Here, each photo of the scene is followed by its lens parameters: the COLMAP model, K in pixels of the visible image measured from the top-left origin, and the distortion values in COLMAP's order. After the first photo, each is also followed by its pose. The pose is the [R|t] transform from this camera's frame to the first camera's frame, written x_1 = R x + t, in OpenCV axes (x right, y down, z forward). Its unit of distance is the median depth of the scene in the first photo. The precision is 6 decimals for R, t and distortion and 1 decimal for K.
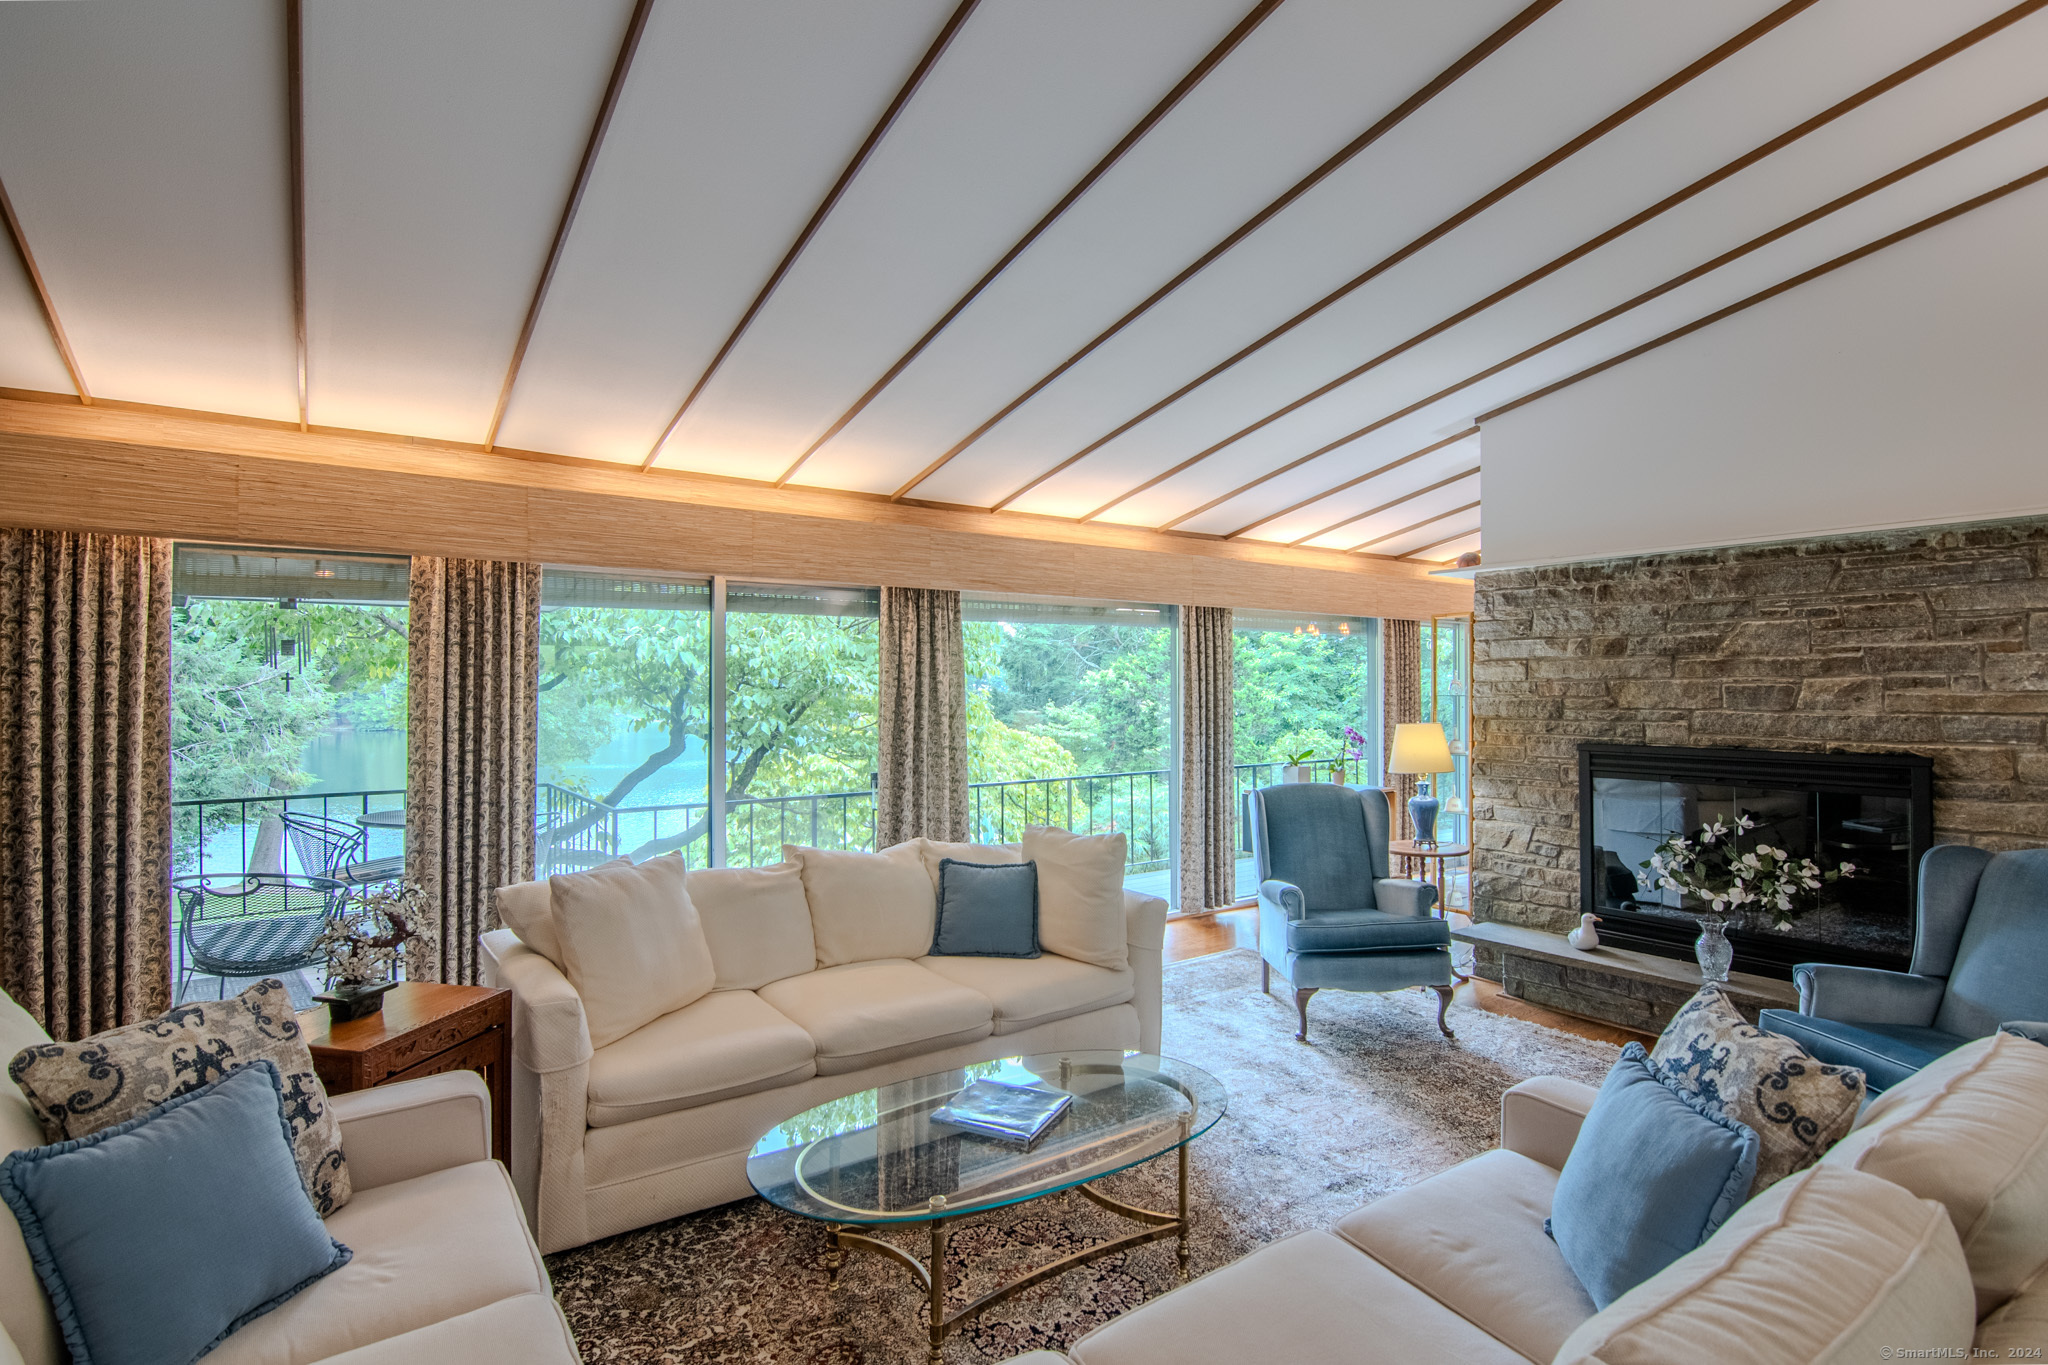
lens RADIAL K [[999.6, 0, 1018.2], [0, 999.6, 673.7], [0, 0, 1]] dist [-0.015153, -0.003464]
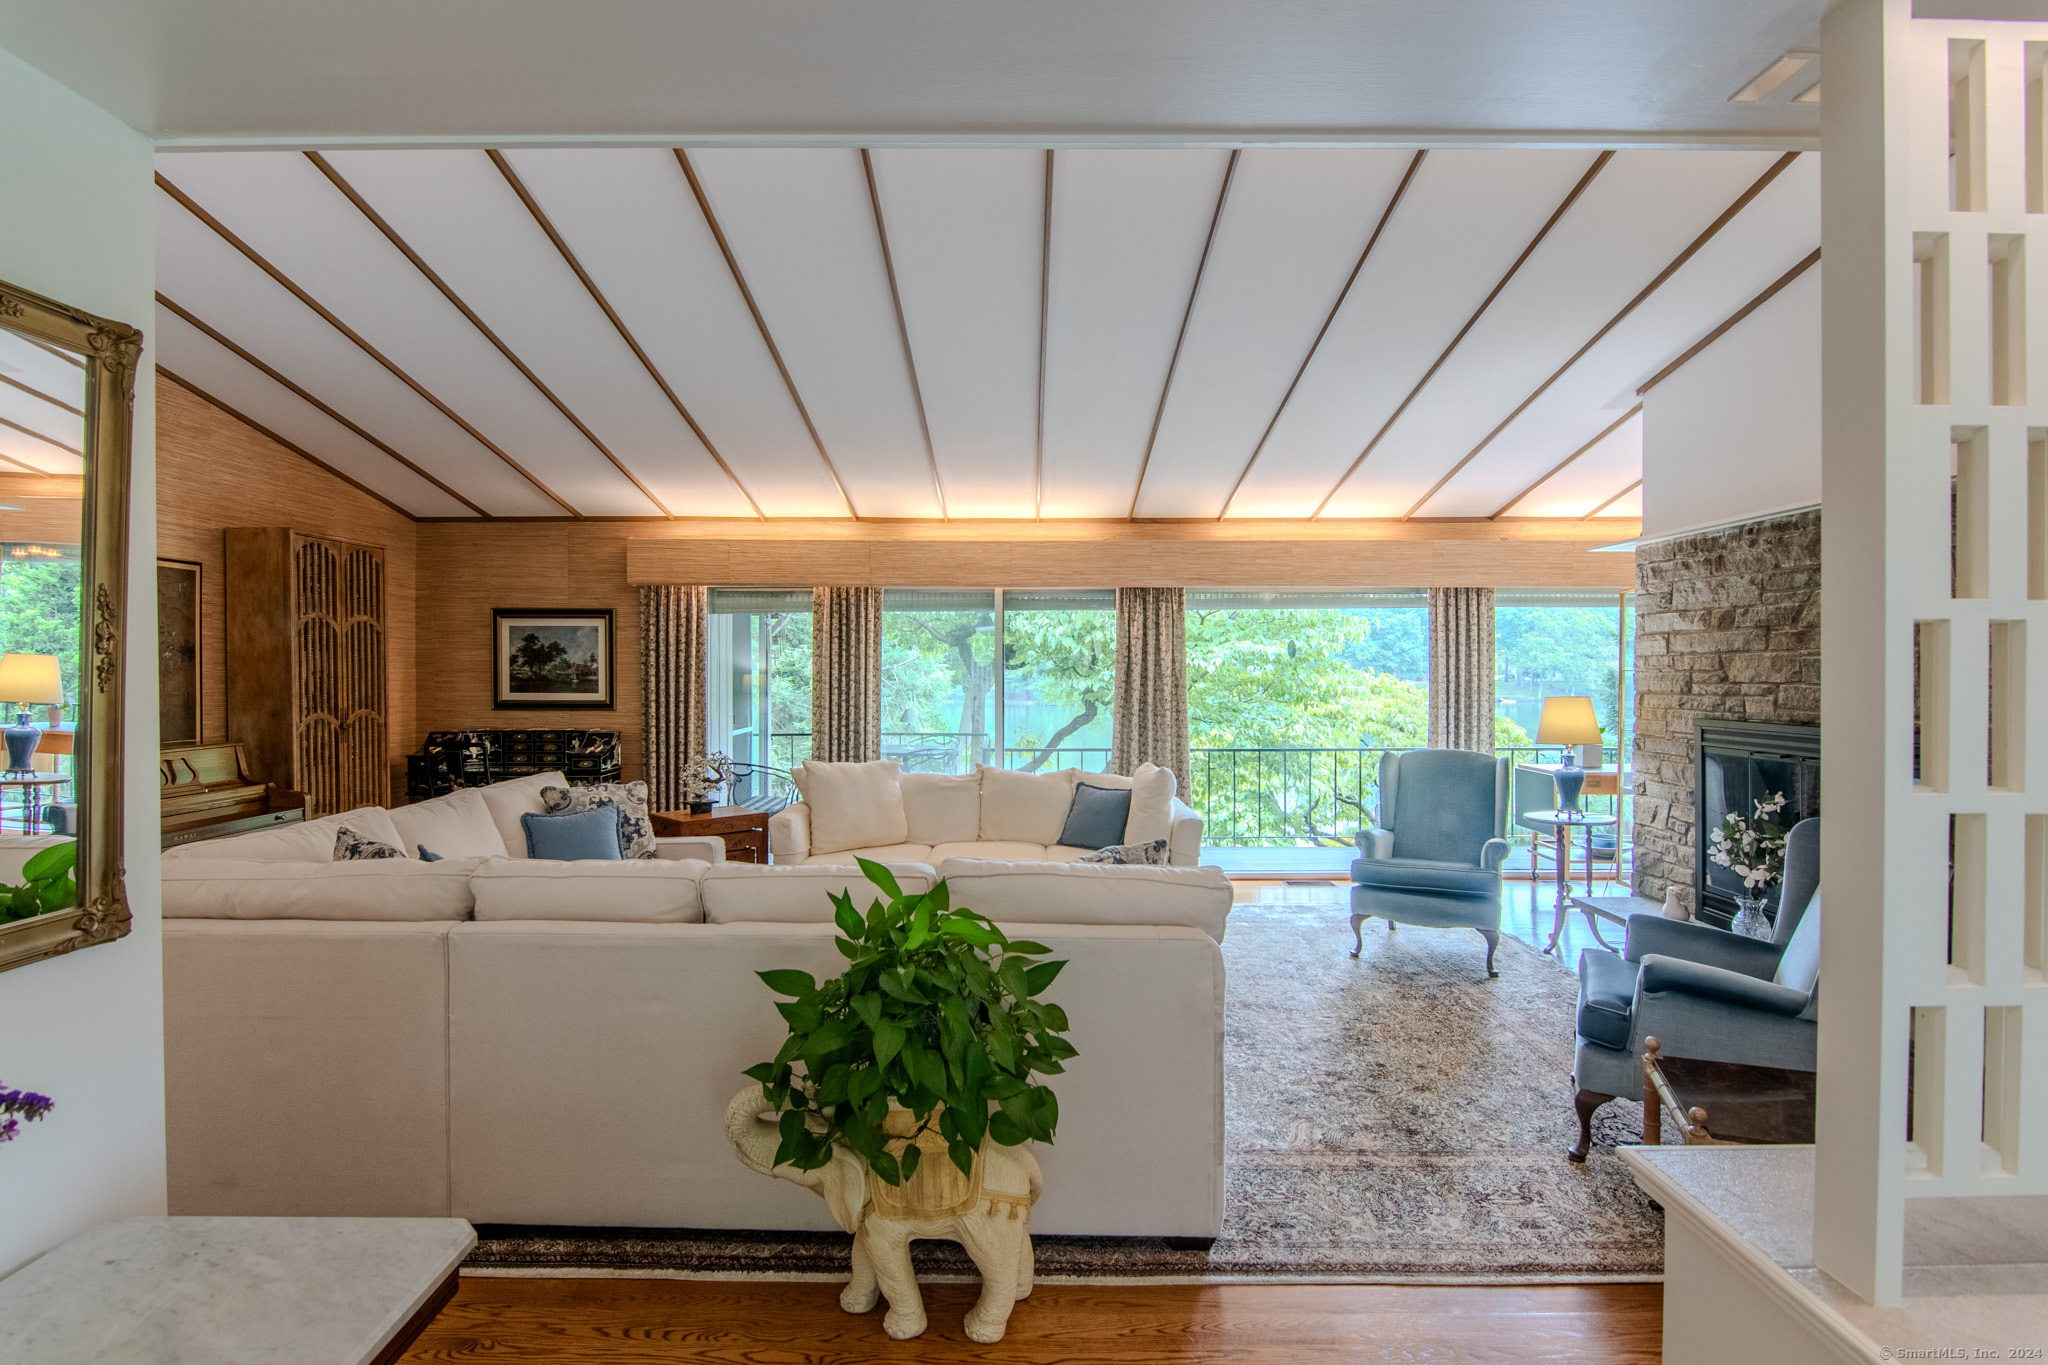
lens RADIAL K [[999.6, 0, 1016.0], [0, 999.6, 677.8], [0, 0, 1]] dist [-0.015153, -0.003464]
pose [[0.814853, 0.006608, -0.579630, 0.622392], [0.006458, 0.999769, 0.020476, 0.006083], [0.579632, -0.020428, 0.814622, -0.196543]]
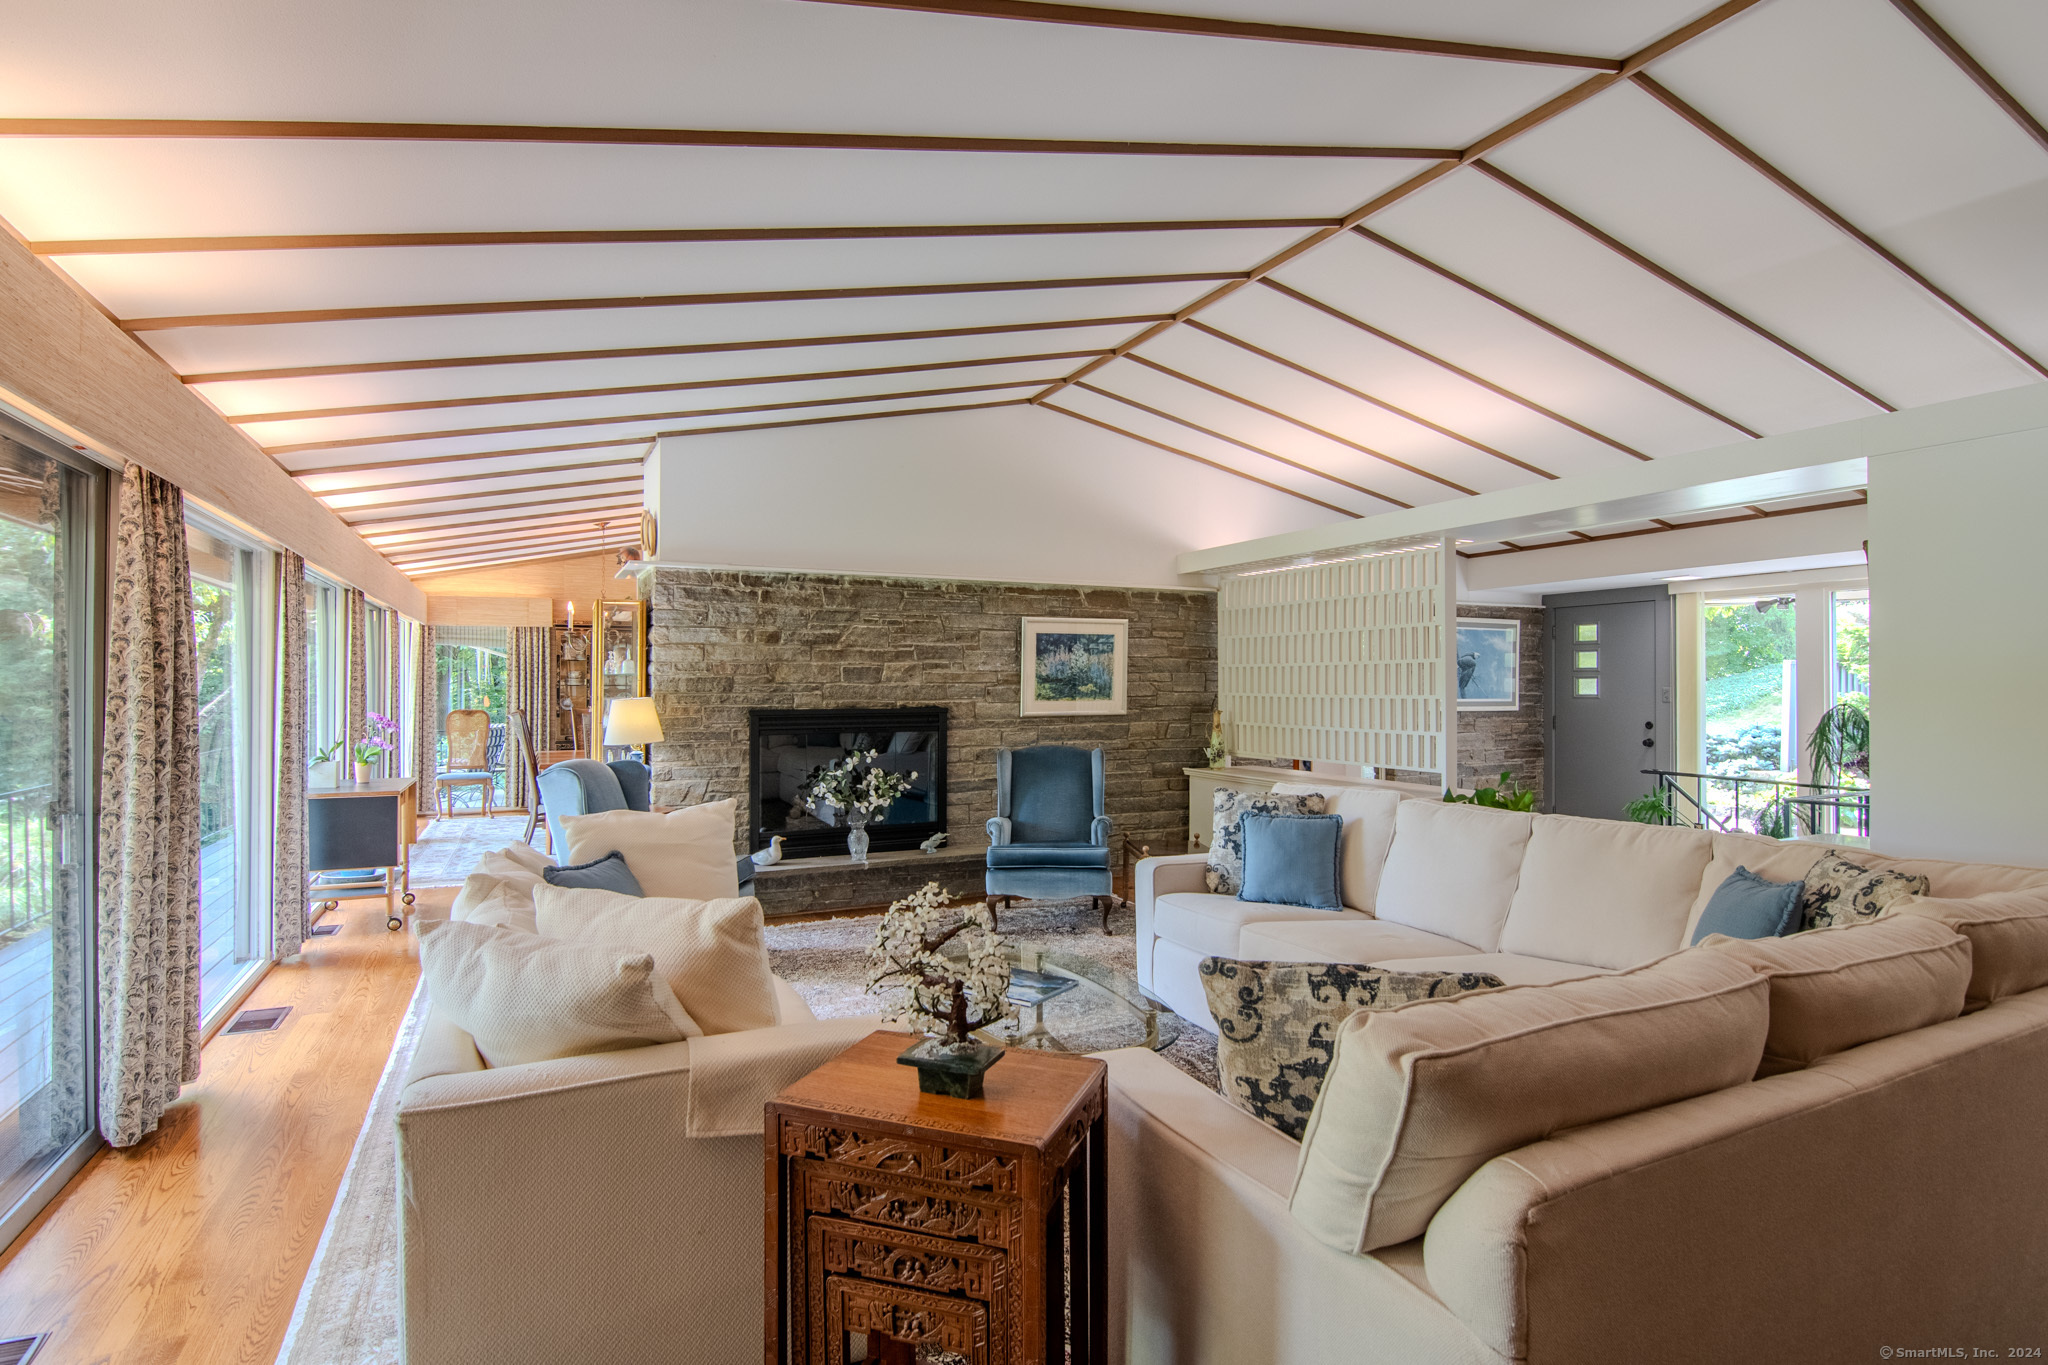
lens RADIAL K [[999.6, 0, 1011.6], [0, 999.6, 680.3], [0, 0, 1]] dist [-0.015153, -0.003464]
pose [[0.170862, 0.012351, 0.985218, -0.705962], [-0.008549, 0.999902, -0.011053, 0.045171], [-0.985258, -0.006535, 0.170951, 0.469020]]
